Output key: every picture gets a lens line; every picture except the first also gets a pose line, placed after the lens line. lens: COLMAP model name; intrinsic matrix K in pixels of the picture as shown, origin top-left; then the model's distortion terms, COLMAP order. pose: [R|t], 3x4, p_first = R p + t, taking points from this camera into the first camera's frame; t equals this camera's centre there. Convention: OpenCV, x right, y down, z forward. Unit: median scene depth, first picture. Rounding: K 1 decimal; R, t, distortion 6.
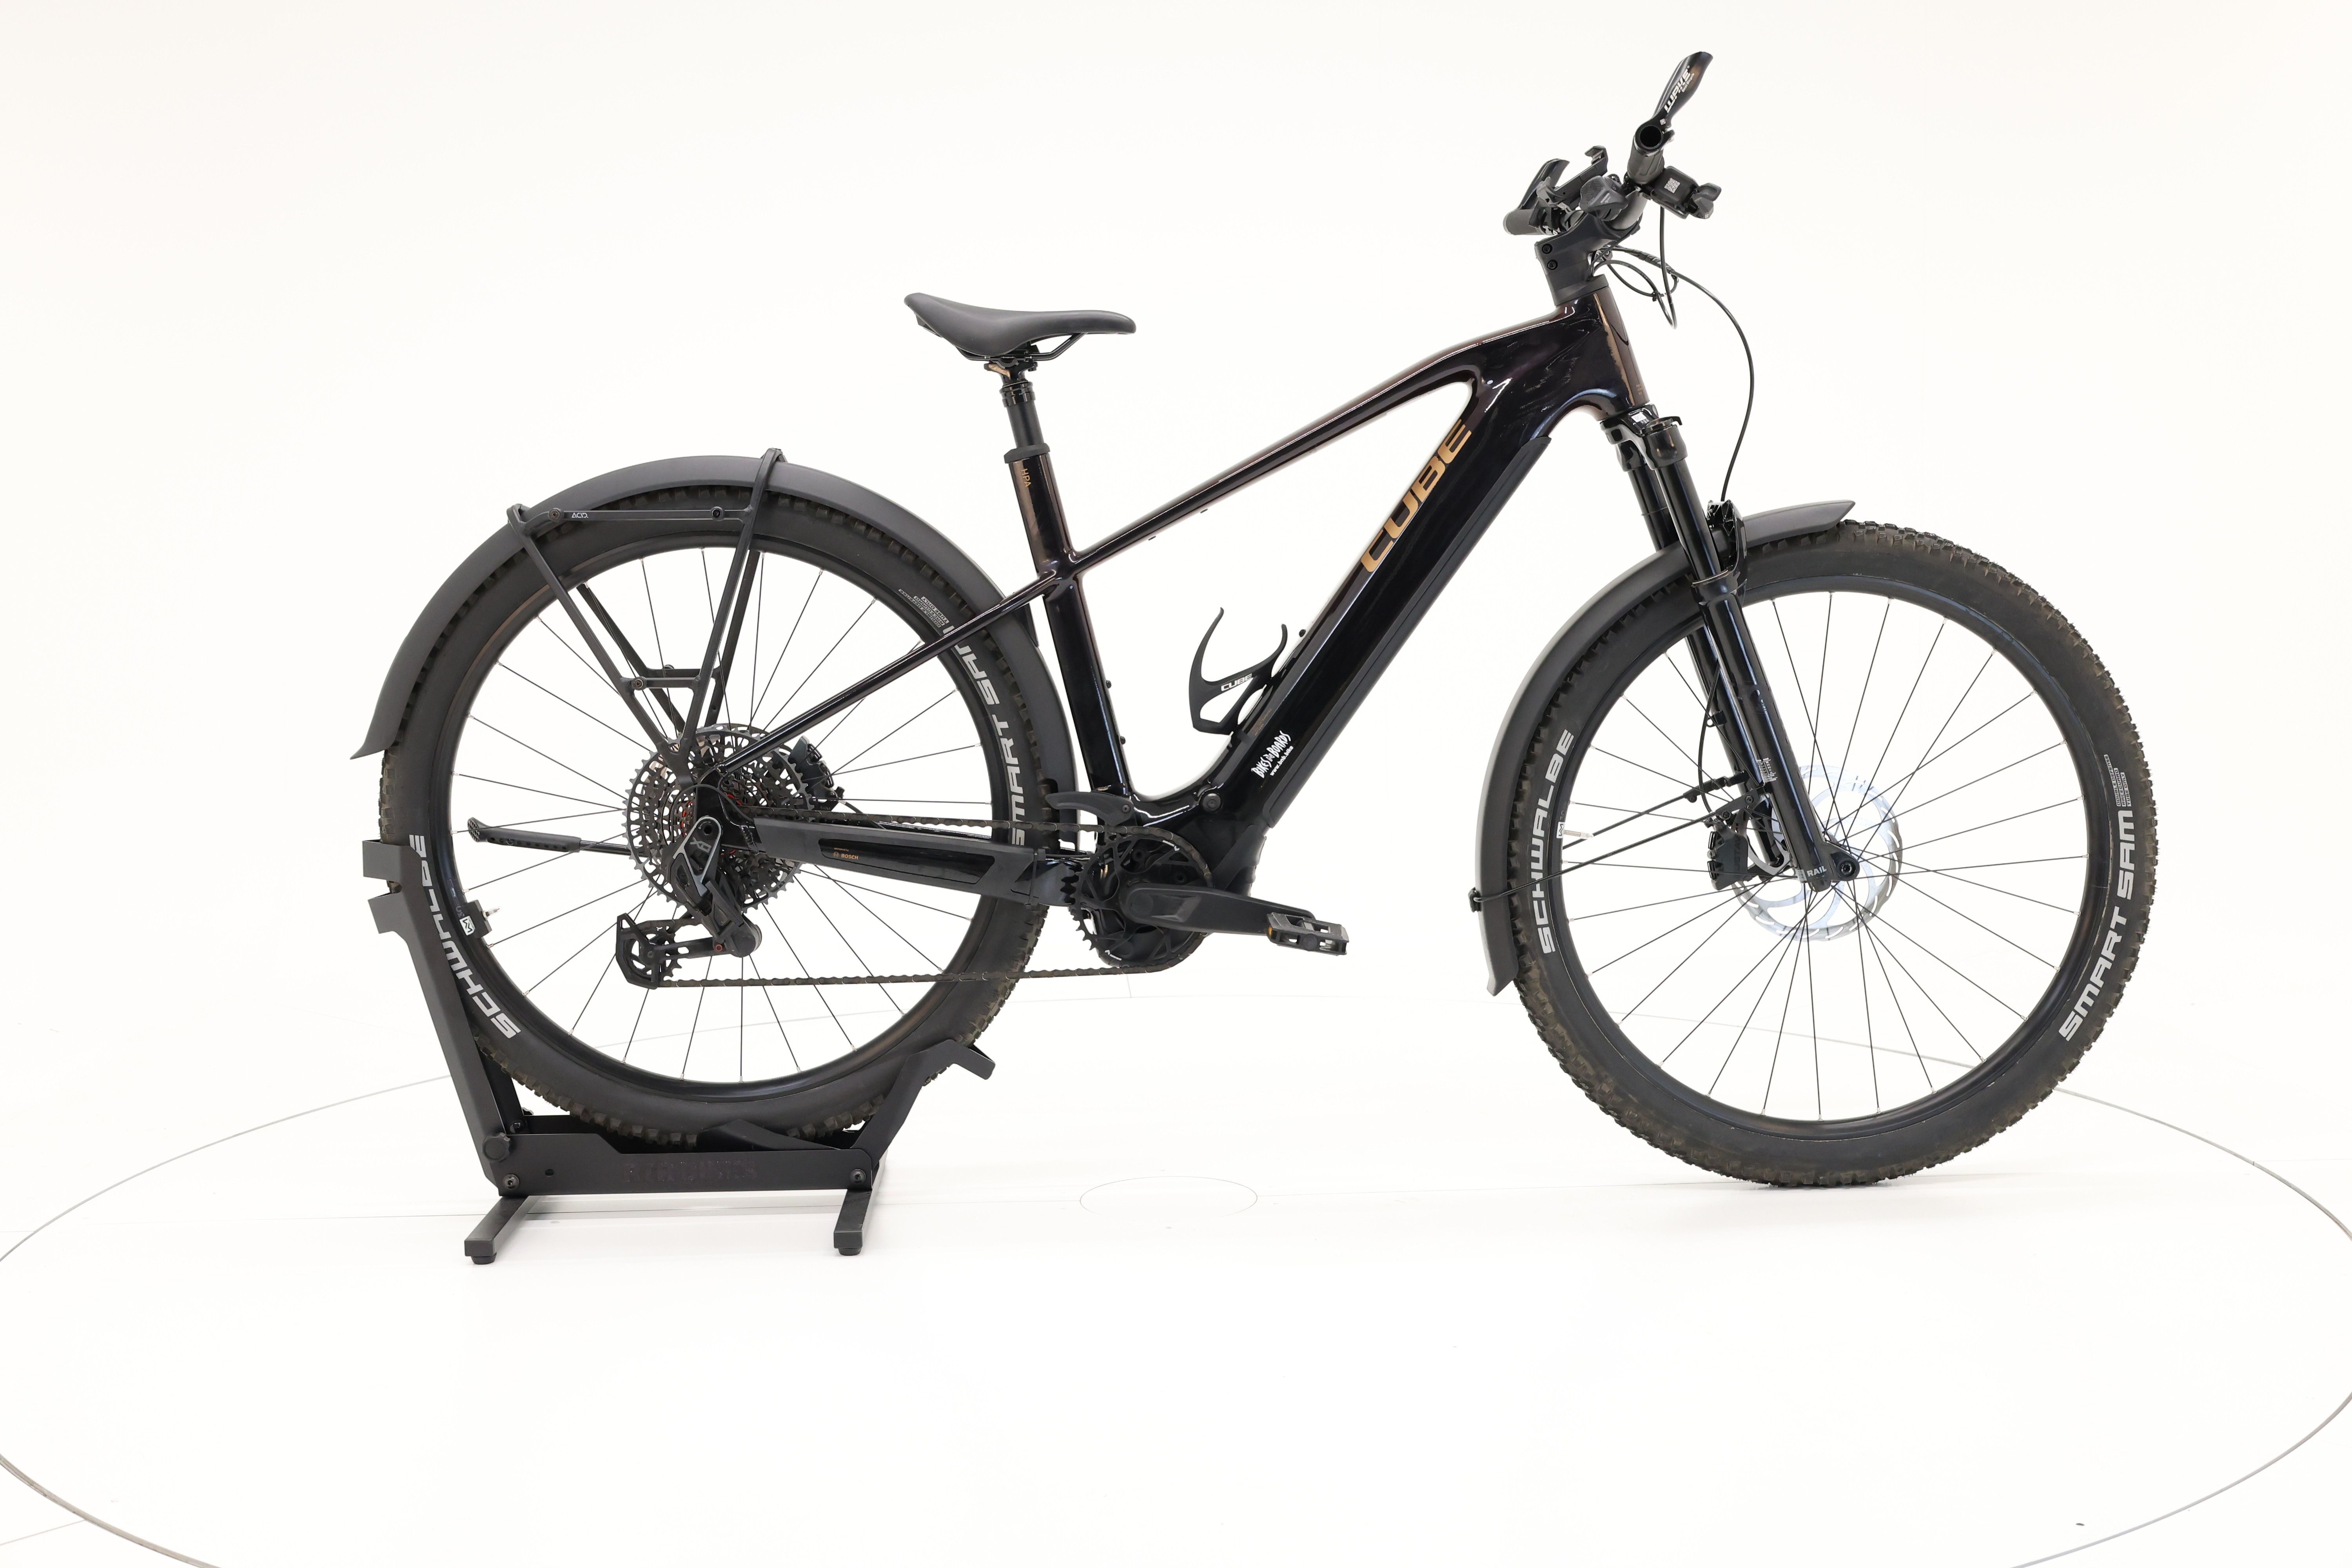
lens RADIAL K [[2645.1, 0, 1179.8], [0, 2645.1, 784.3], [0, 0, 1]] dist [-0.008891, 0.000000]
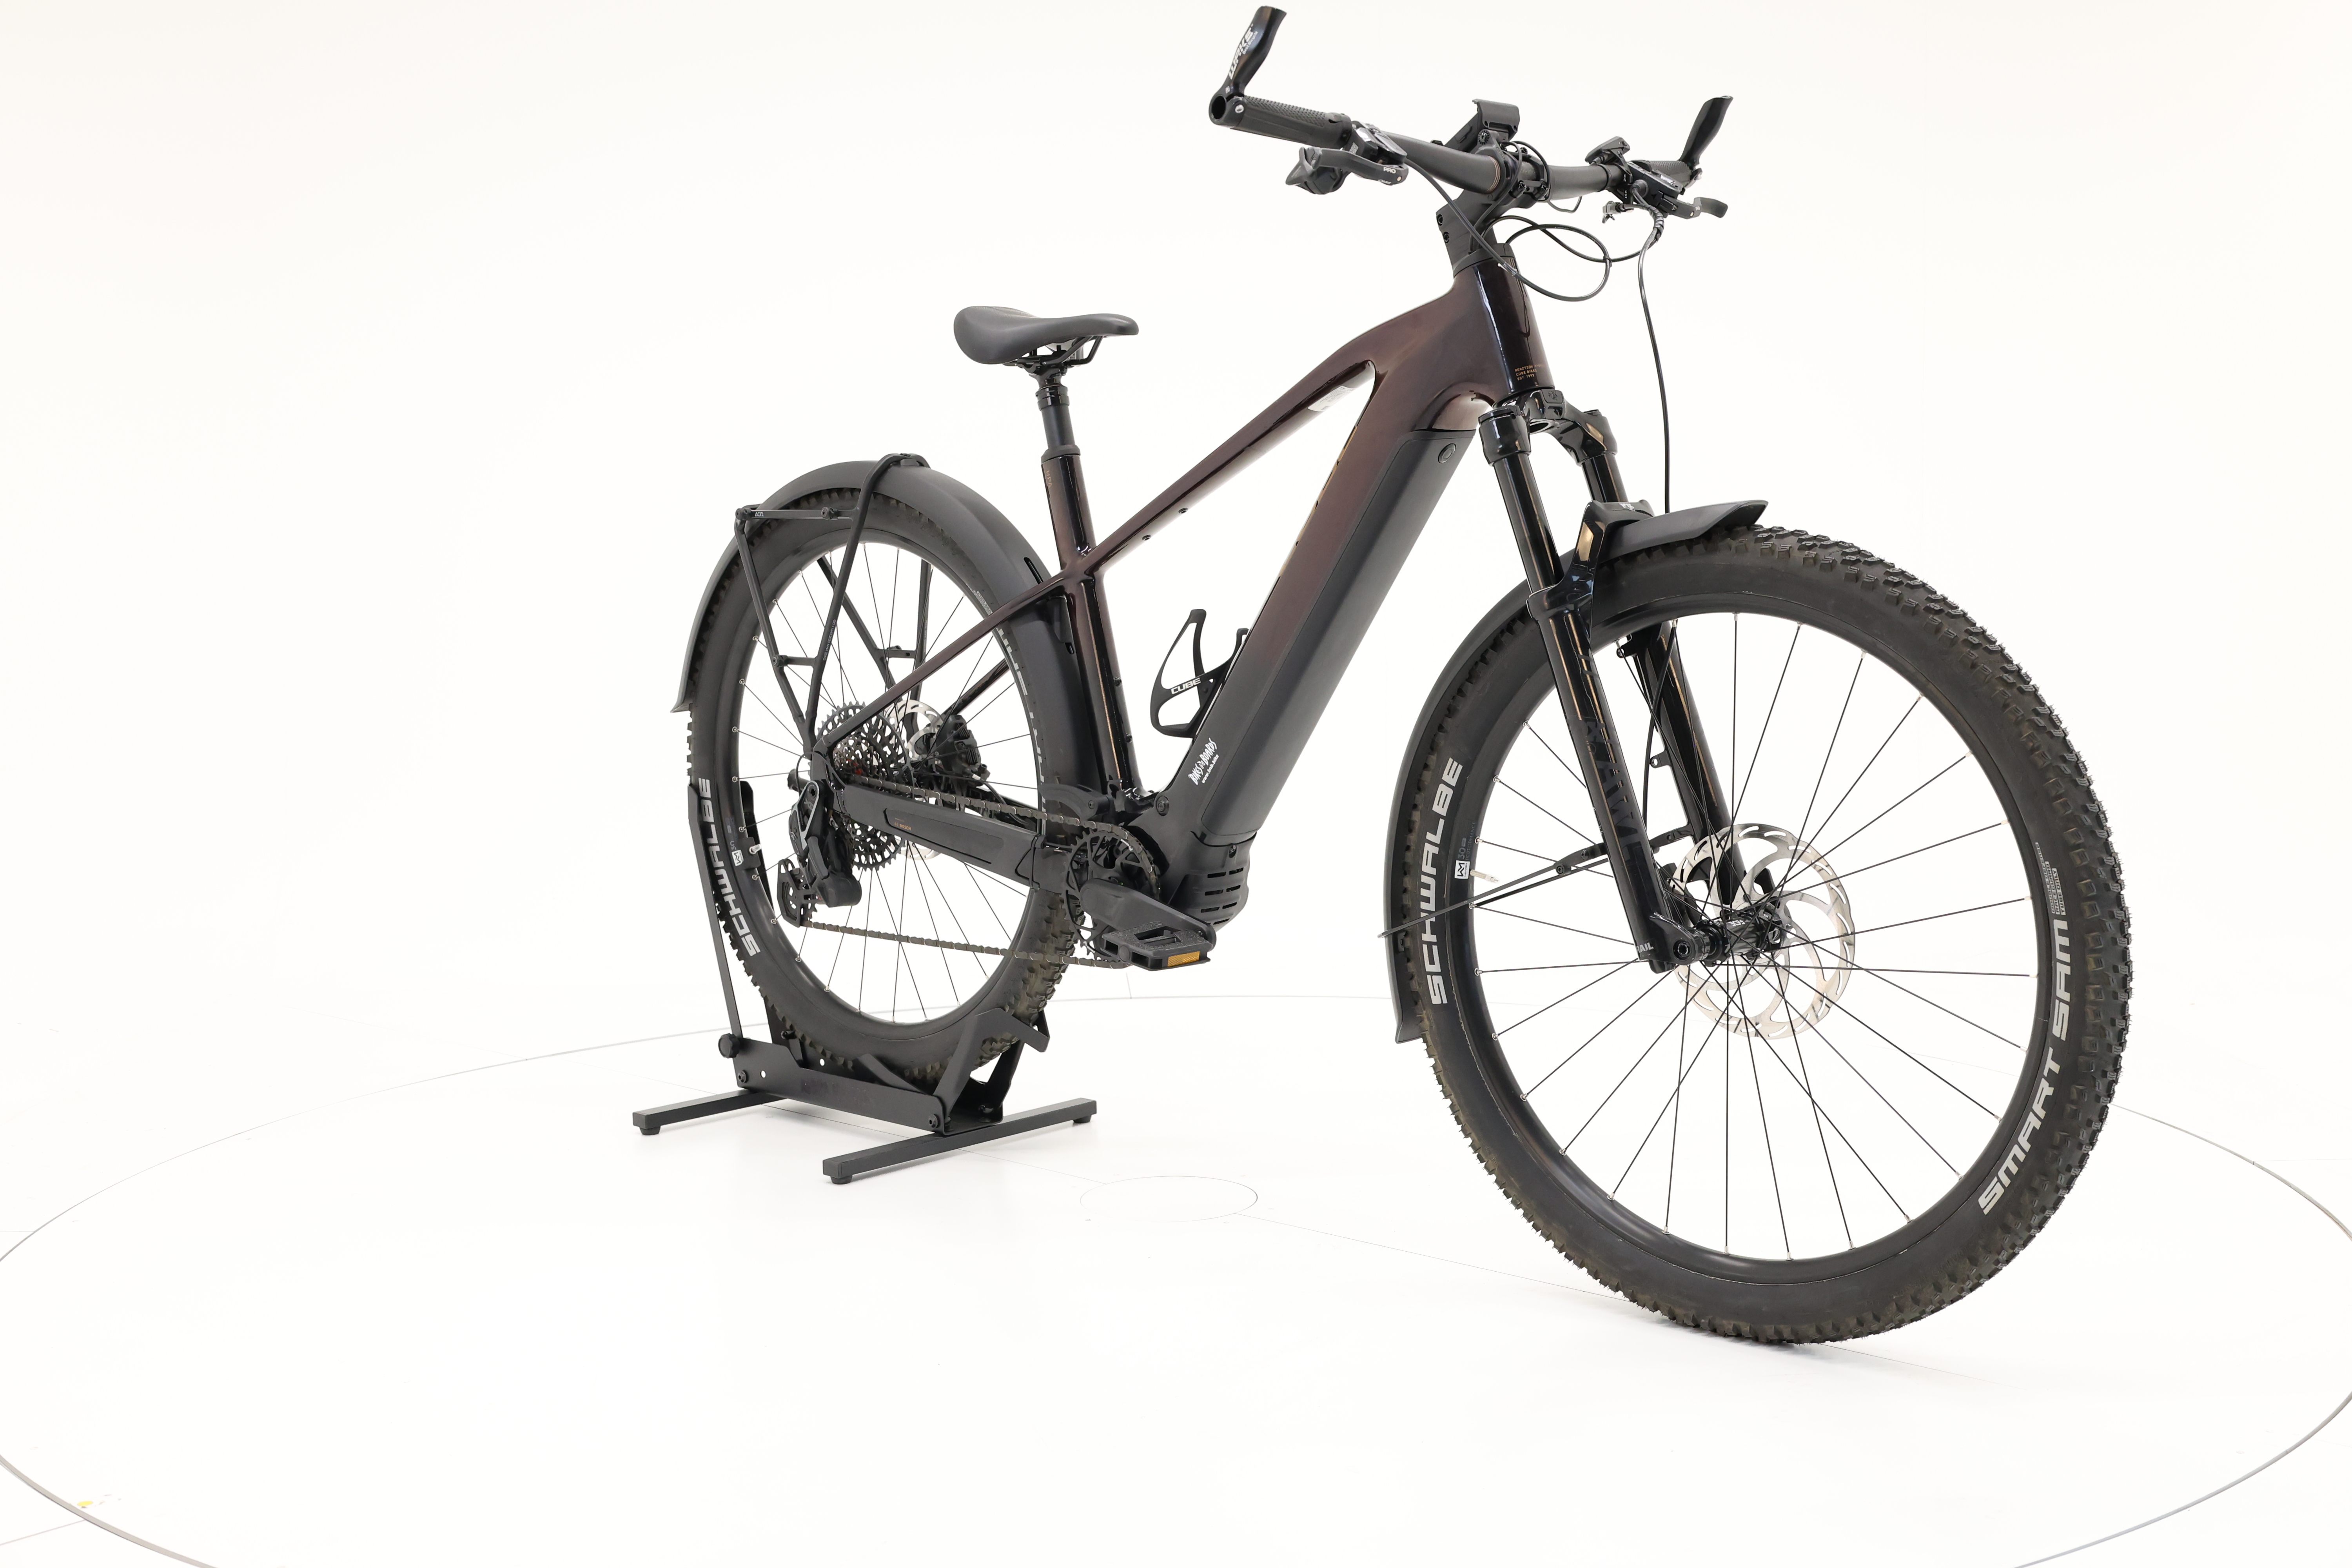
lens RADIAL K [[2645.1, 0, 1175.4], [0, 2645.1, 771.6], [0, 0, 1]] dist [-0.008891, 0.000000]
pose [[0.699007, 0.073649, -0.711312, 0.713745], [-0.063881, 0.997137, 0.040467, -0.046015], [0.712256, 0.017153, 0.701711, 0.305163]]
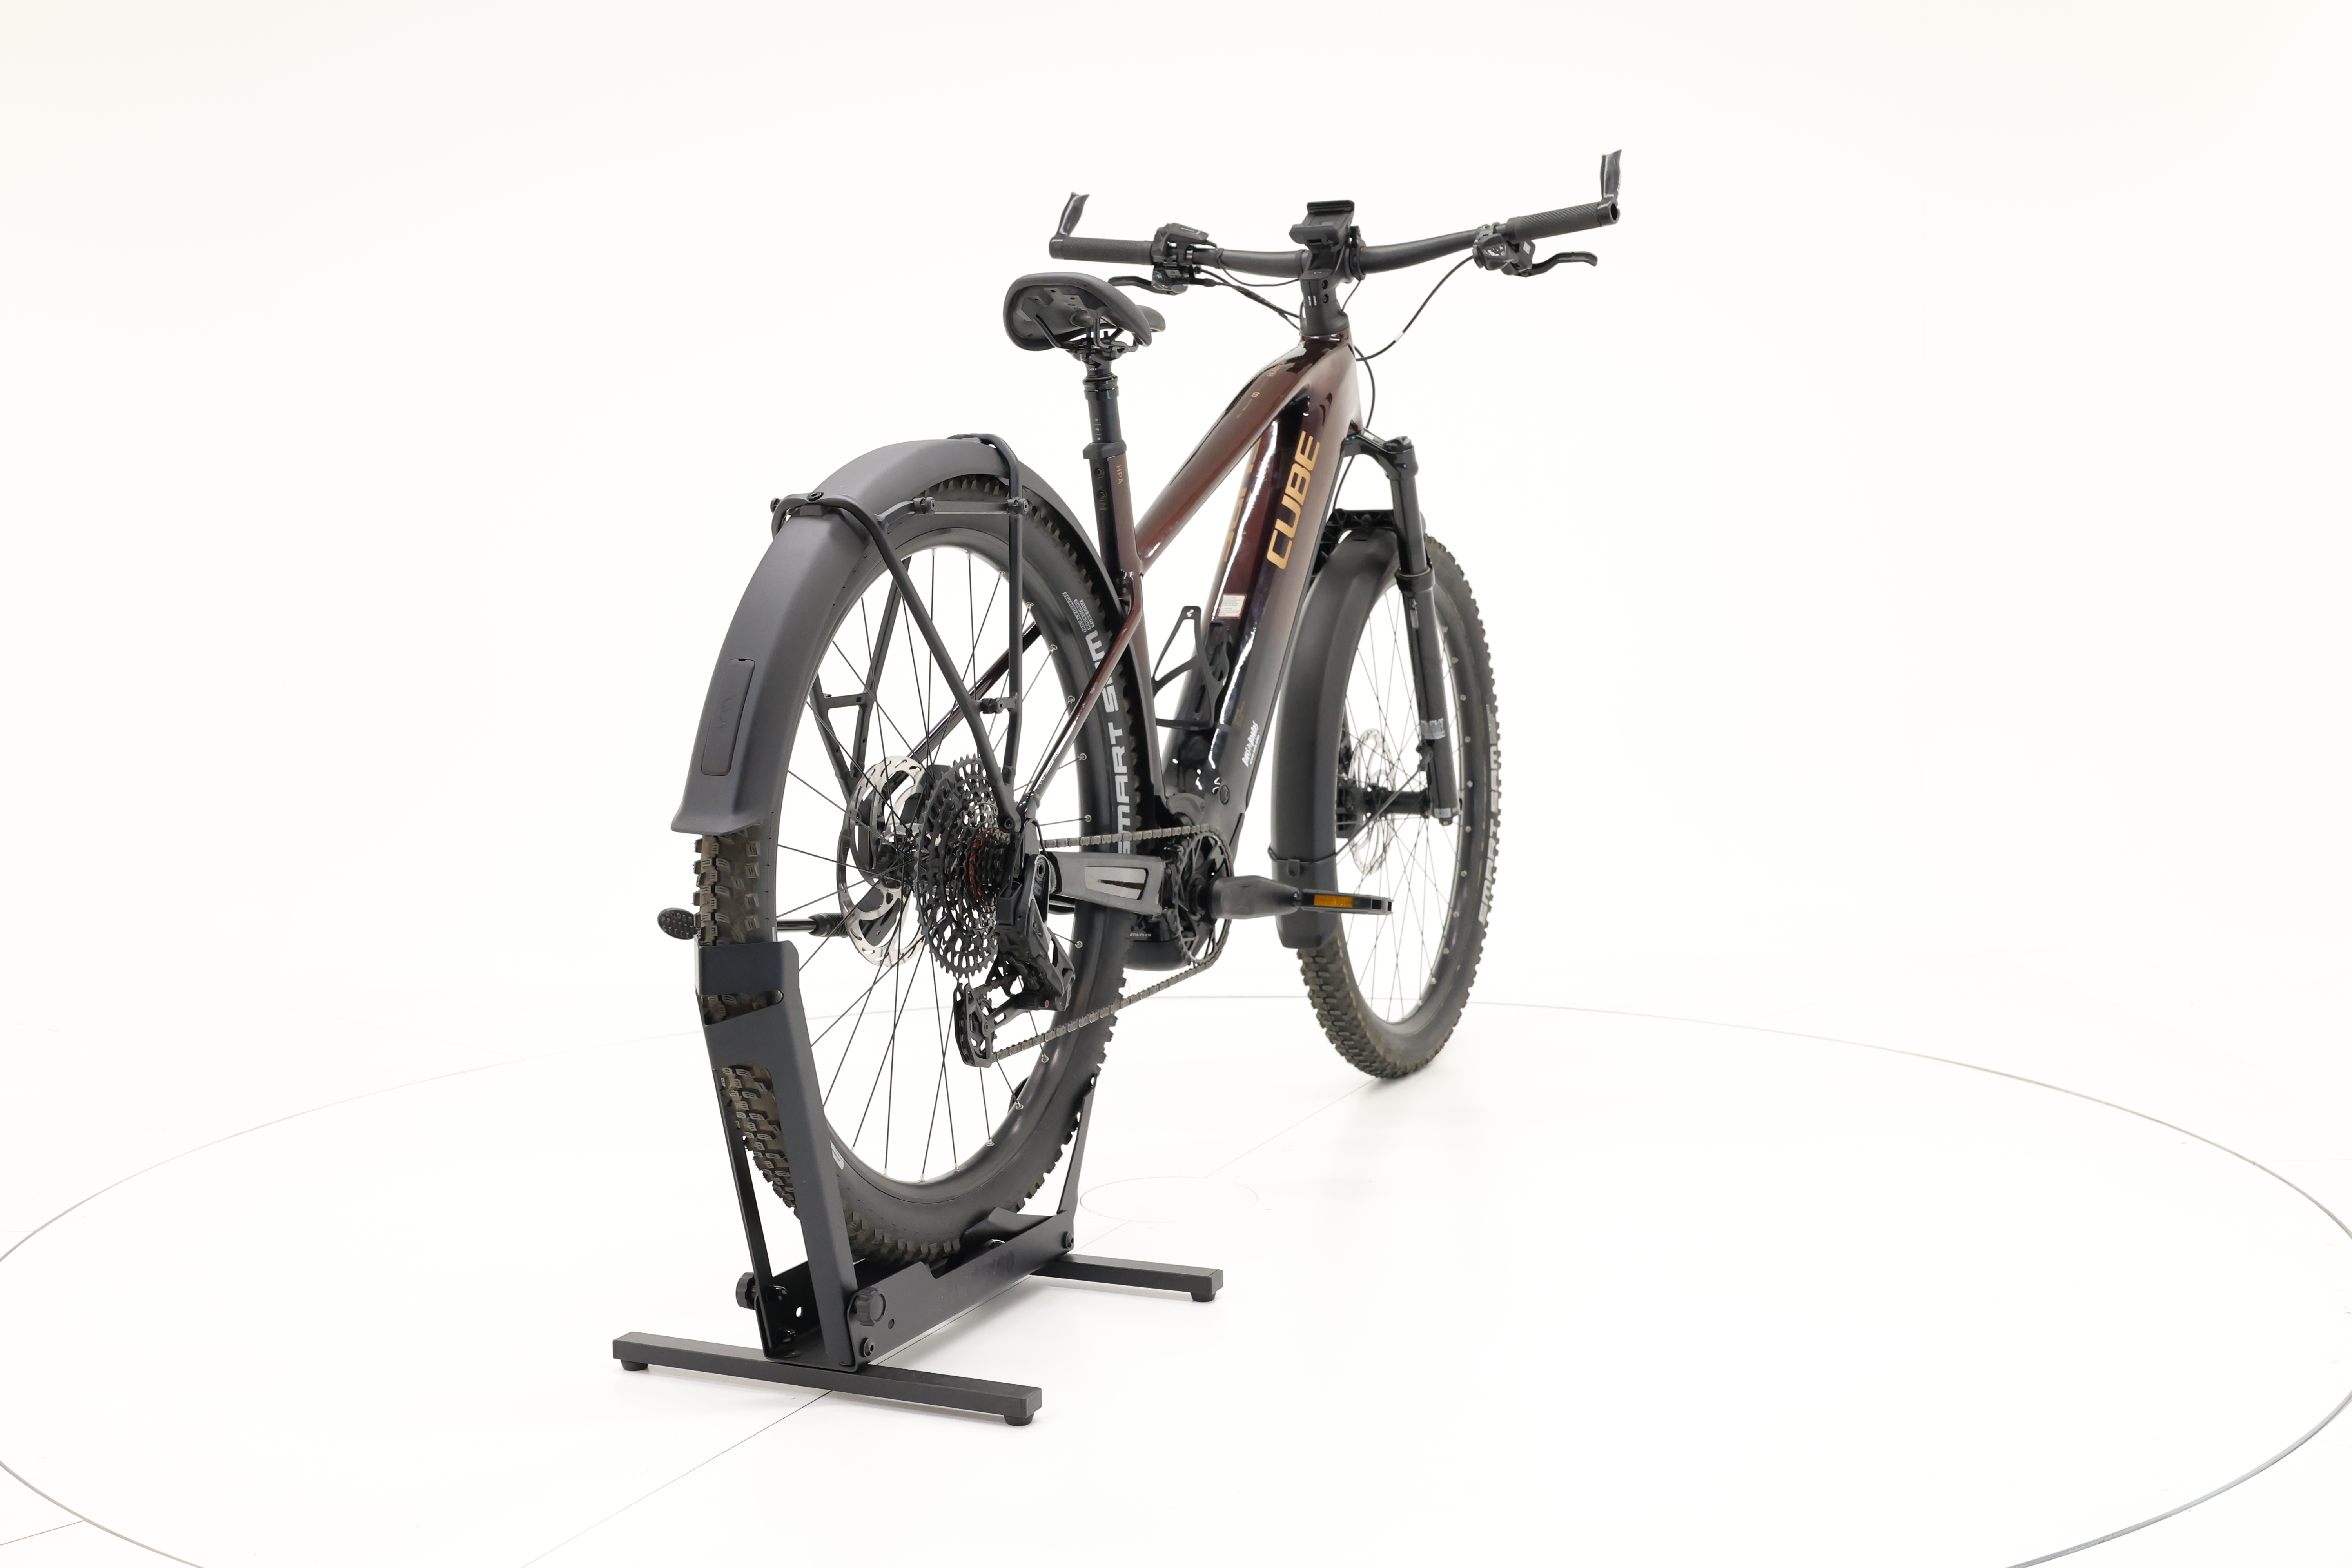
lens RADIAL K [[2645.1, 0, 1182.3], [0, 2645.1, 791.5], [0, 0, 1]] dist [-0.008891, 0.000000]
pose [[0.444062, -0.082110, 0.892226, -0.903642], [0.099448, 0.994156, 0.041995, -0.038946], [-0.890460, 0.070081, 0.449633, 0.548306]]
